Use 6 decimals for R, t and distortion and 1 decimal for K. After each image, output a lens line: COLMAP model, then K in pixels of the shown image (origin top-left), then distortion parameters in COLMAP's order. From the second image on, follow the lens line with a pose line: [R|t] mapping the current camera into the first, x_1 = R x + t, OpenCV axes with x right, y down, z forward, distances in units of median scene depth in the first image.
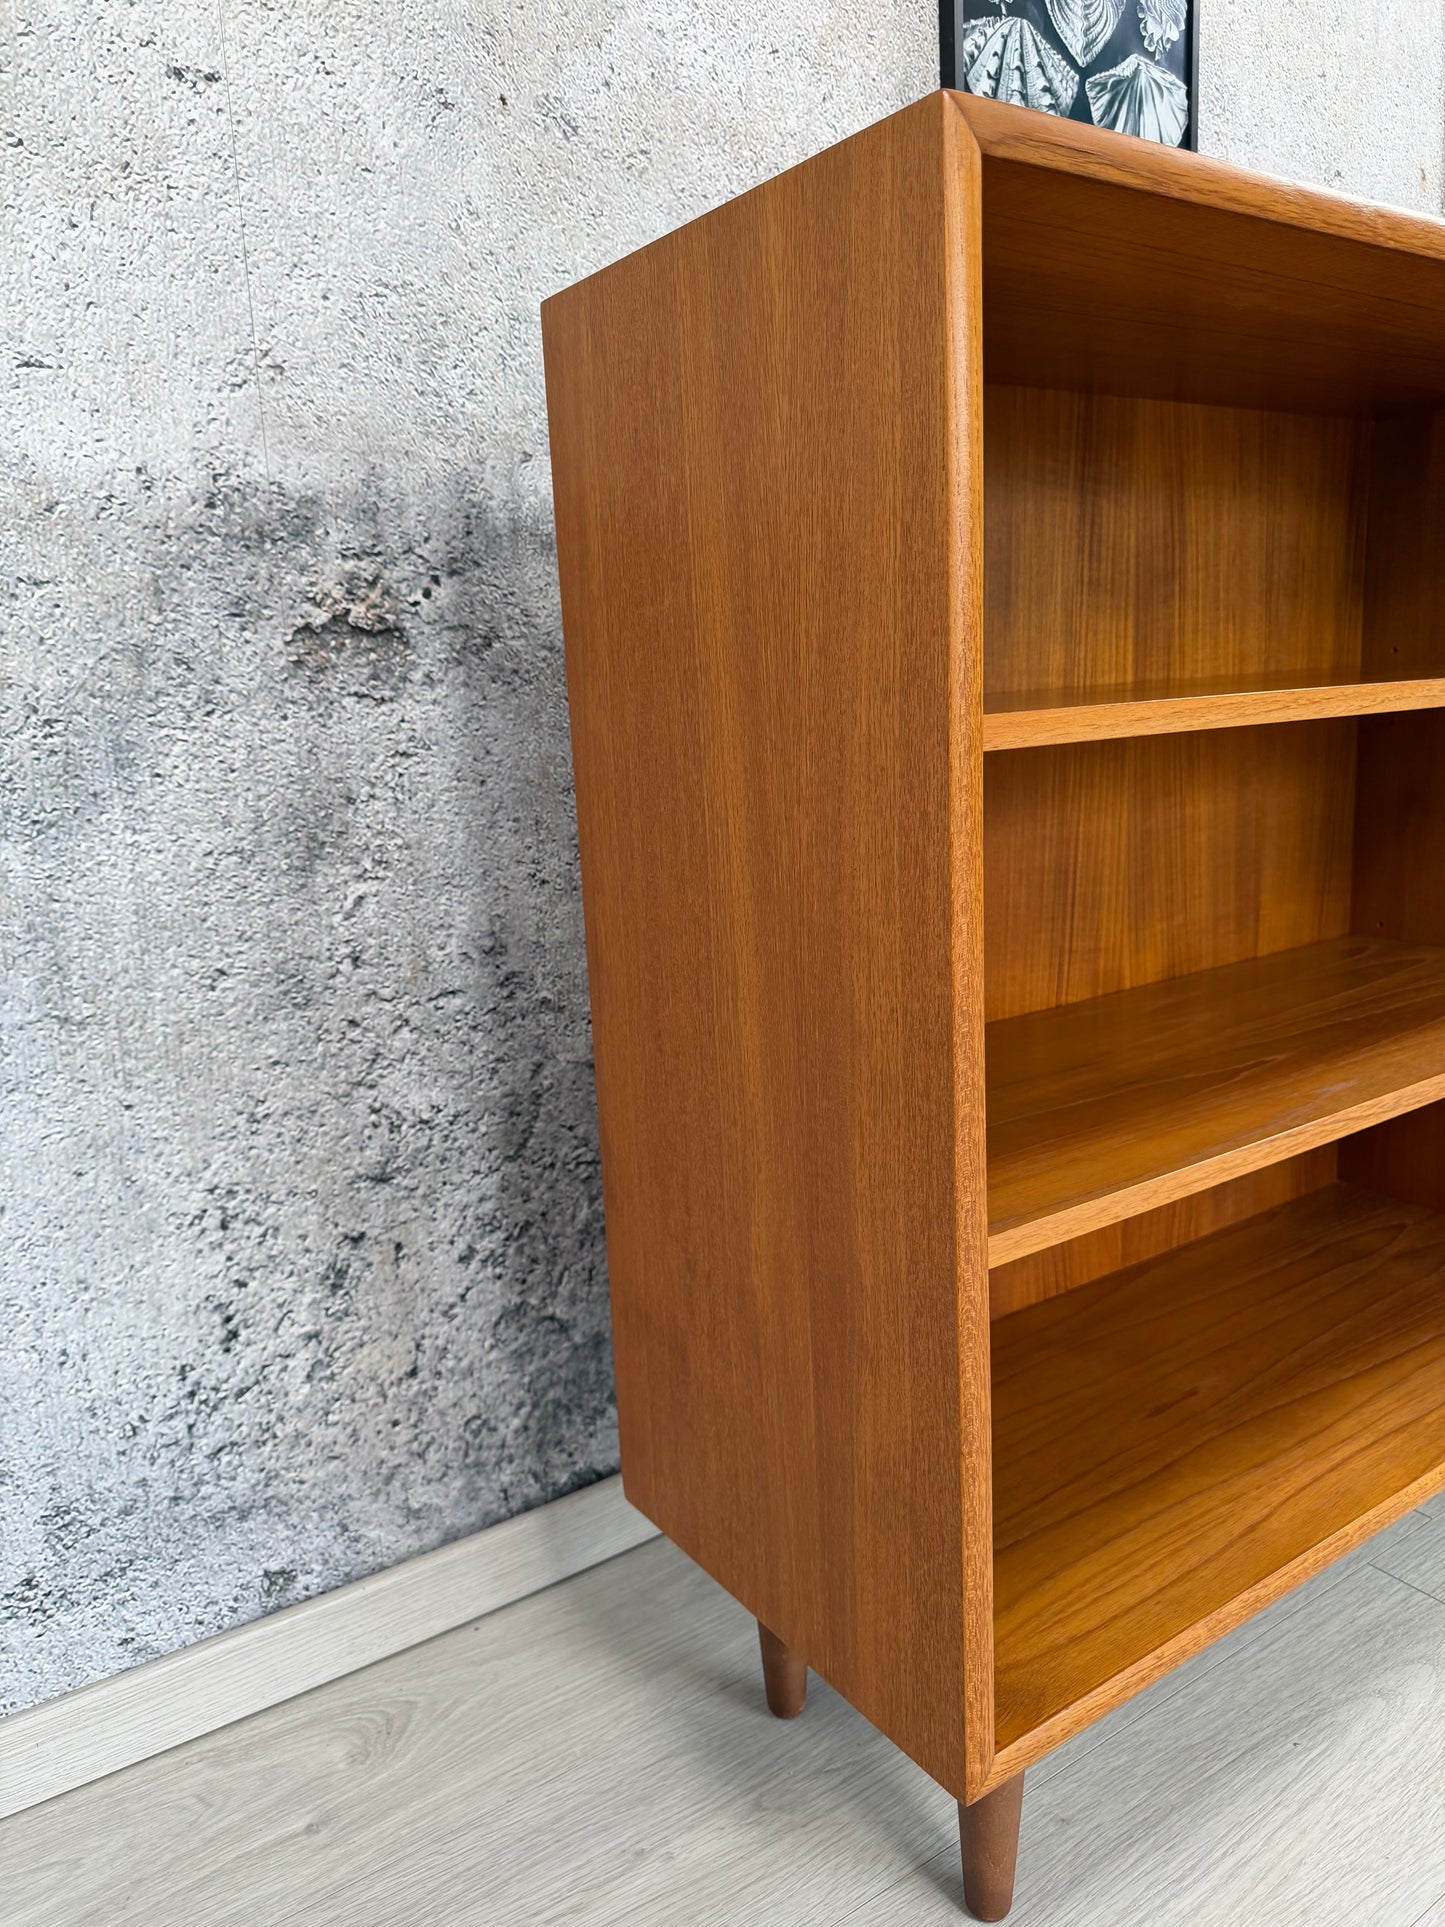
lens RADIAL K [[1356.9, 0, 728.2], [0, 1356.9, 966.2], [0, 0, 1]] dist [0.030269, -0.038962]
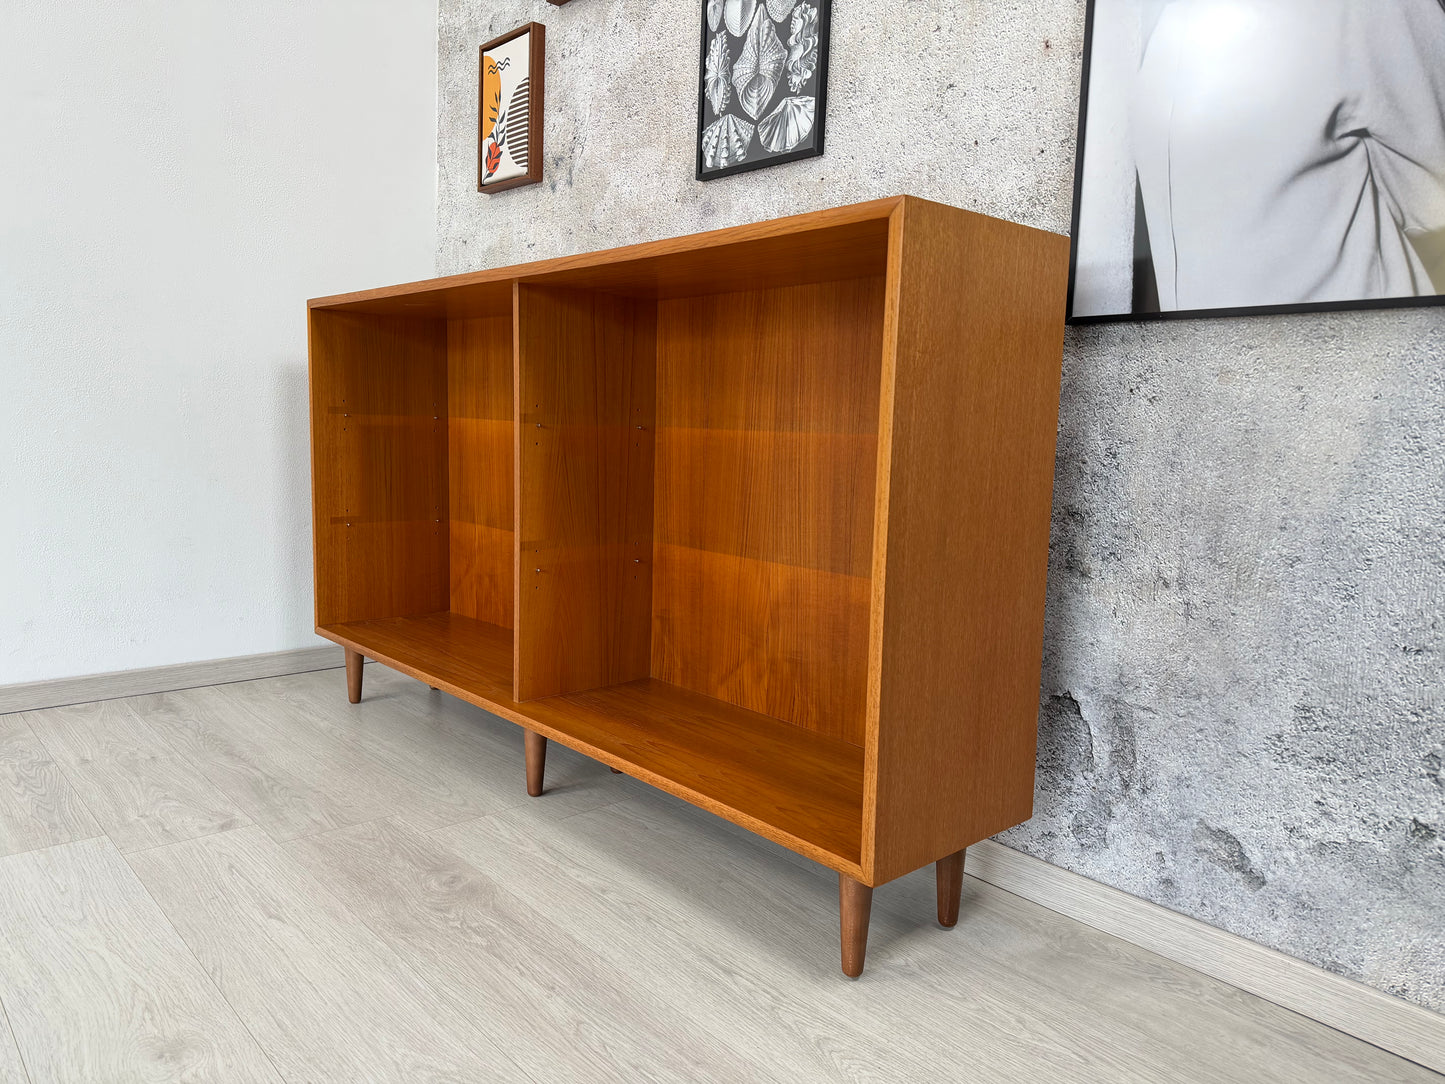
lens RADIAL K [[1017.5, 0, 722.5], [0, 1017.5, 542.0], [0, 0, 1]] dist [0.030269, -0.038962]
pose [[0.145285, 0.177325, -0.973369, 1.919037], [-0.236321, 0.961551, 0.139899, -0.269800], [0.960752, 0.209702, 0.181604, 0.844270]]
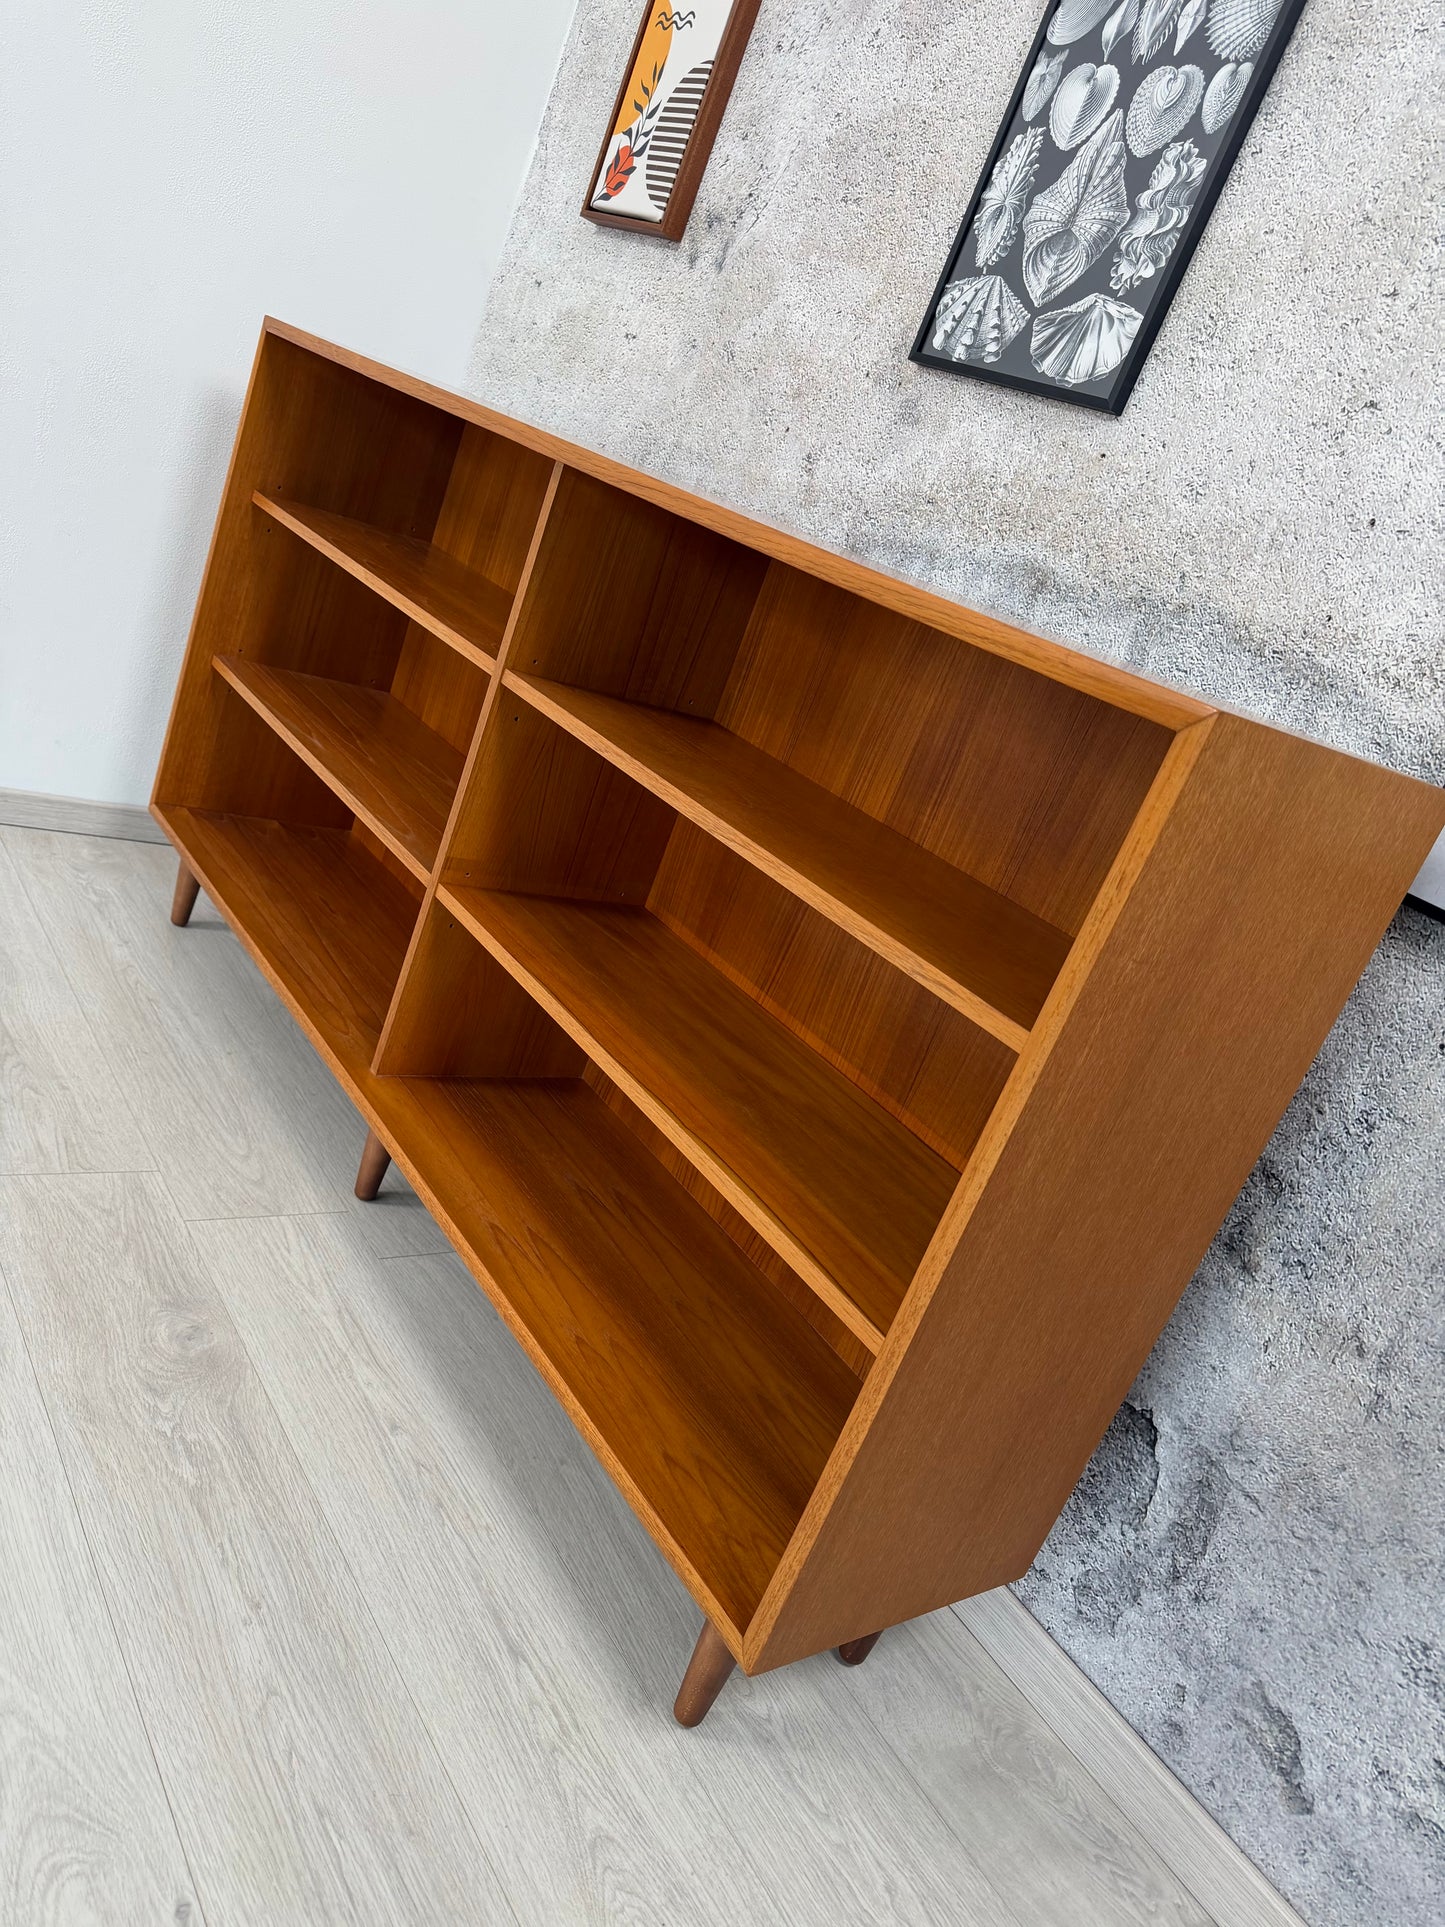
lens RADIAL K [[1364.5, 0, 720.9], [0, 1364.5, 960.6], [0, 0, 1]] dist [0.009346, -0.014522]
pose [[0.023846, 0.393808, -0.918883, 1.650878], [-0.533342, 0.782428, 0.321486, -0.468725], [0.845564, 0.482413, 0.228692, 0.802377]]
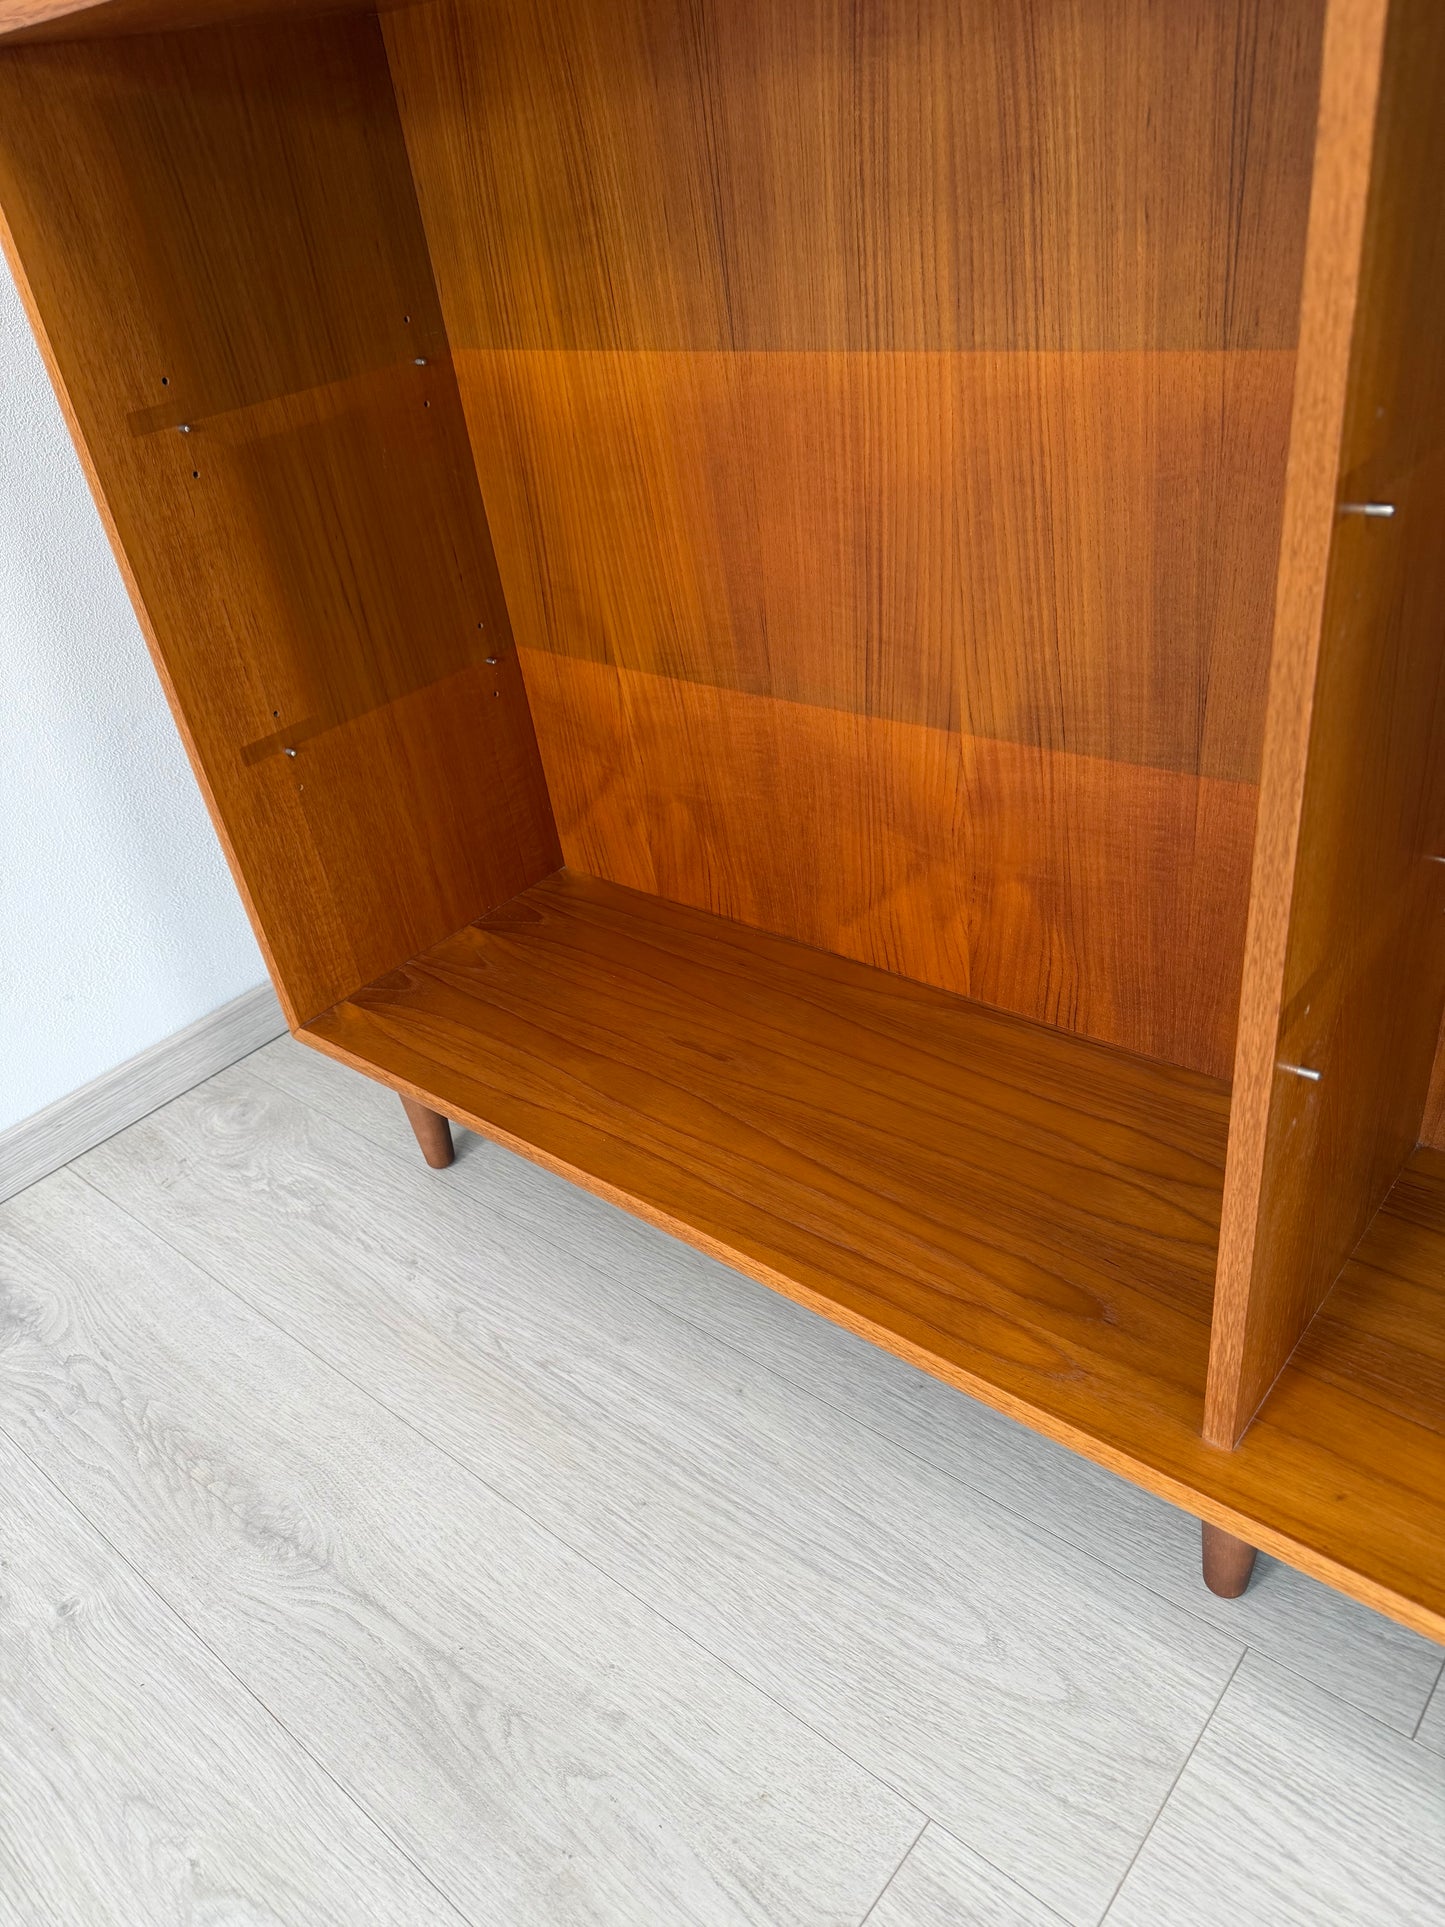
lens RADIAL K [[1351.6, 0, 722.2], [0, 1351.6, 968.4], [0, 0, 1]] dist [0.038548, -0.044952]
pose [[0.281194, 0.534744, -0.796855, 0.735275], [-0.085313, 0.841001, 0.534264, -0.247487], [0.955851, -0.082250, 0.282105, 0.494745]]
